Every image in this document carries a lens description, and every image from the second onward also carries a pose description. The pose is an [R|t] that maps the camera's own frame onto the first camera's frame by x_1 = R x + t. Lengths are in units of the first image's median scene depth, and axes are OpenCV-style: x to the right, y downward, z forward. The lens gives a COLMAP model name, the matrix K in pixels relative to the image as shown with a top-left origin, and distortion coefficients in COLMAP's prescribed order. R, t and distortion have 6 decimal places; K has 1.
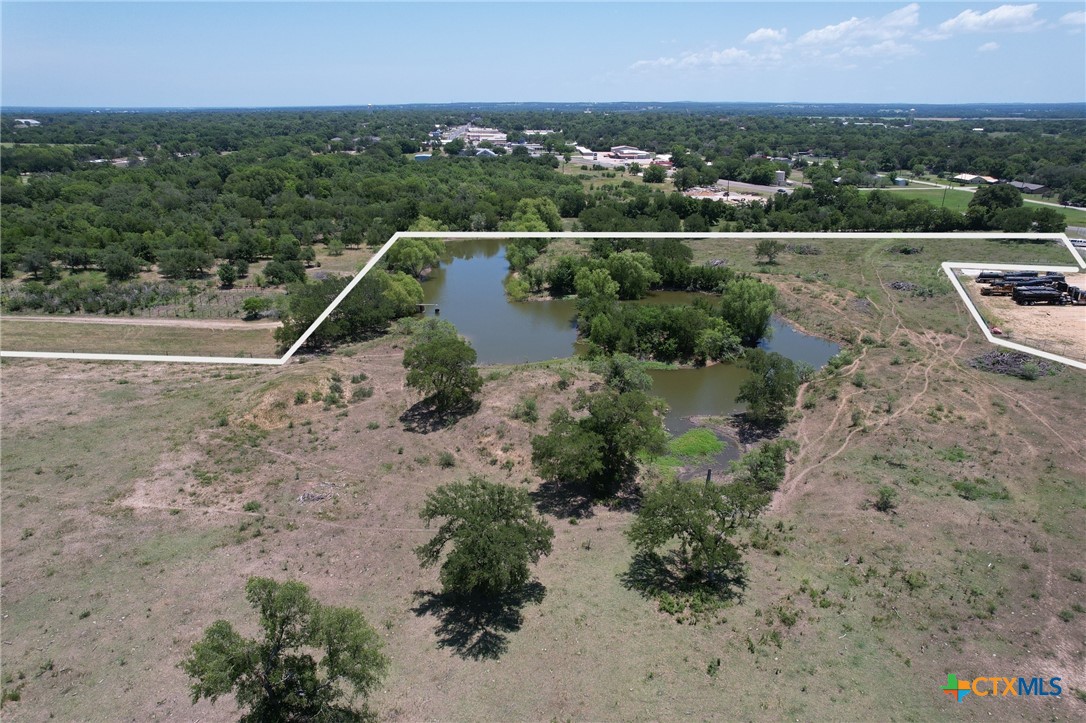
lens RADIAL K [[698.6, 0, 548.0], [0, 698.6, 361.6], [0, 0, 1]] dist [-0.078574, 0.075848]
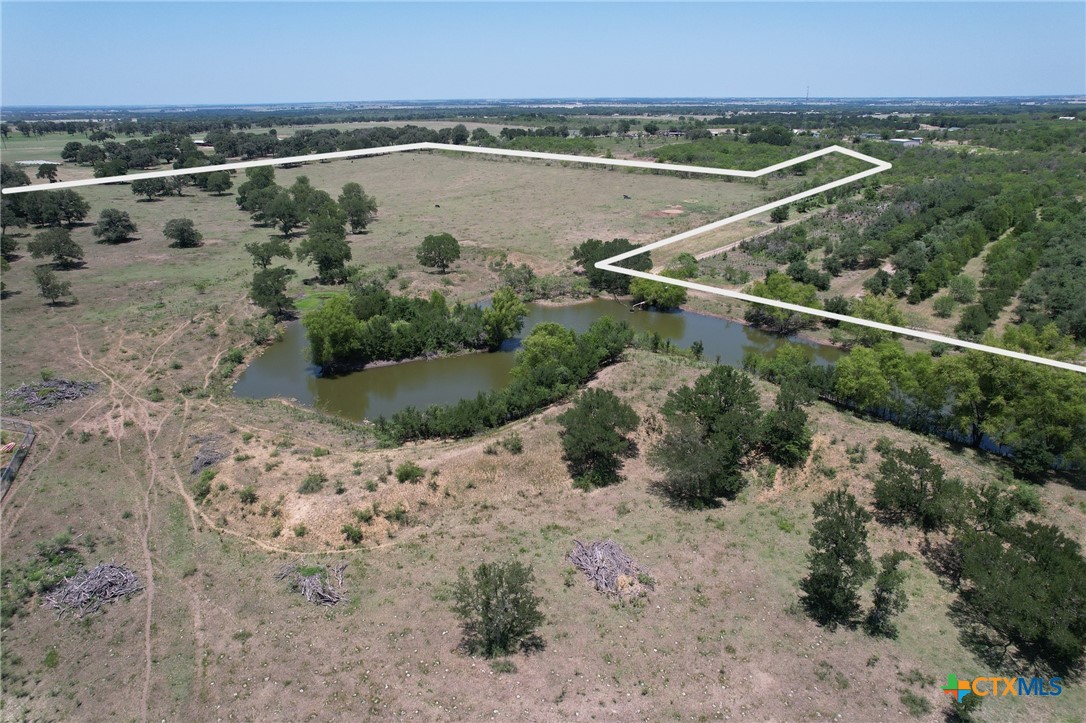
lens RADIAL K [[698.6, 0, 548.0], [0, 698.6, 361.6], [0, 0, 1]] dist [-0.078574, 0.075848]
pose [[-0.682961, 0.257688, -0.683492, 0.252889], [-0.255150, 0.792608, 0.553779, -0.220367], [0.684444, 0.552602, -0.475571, 0.570459]]
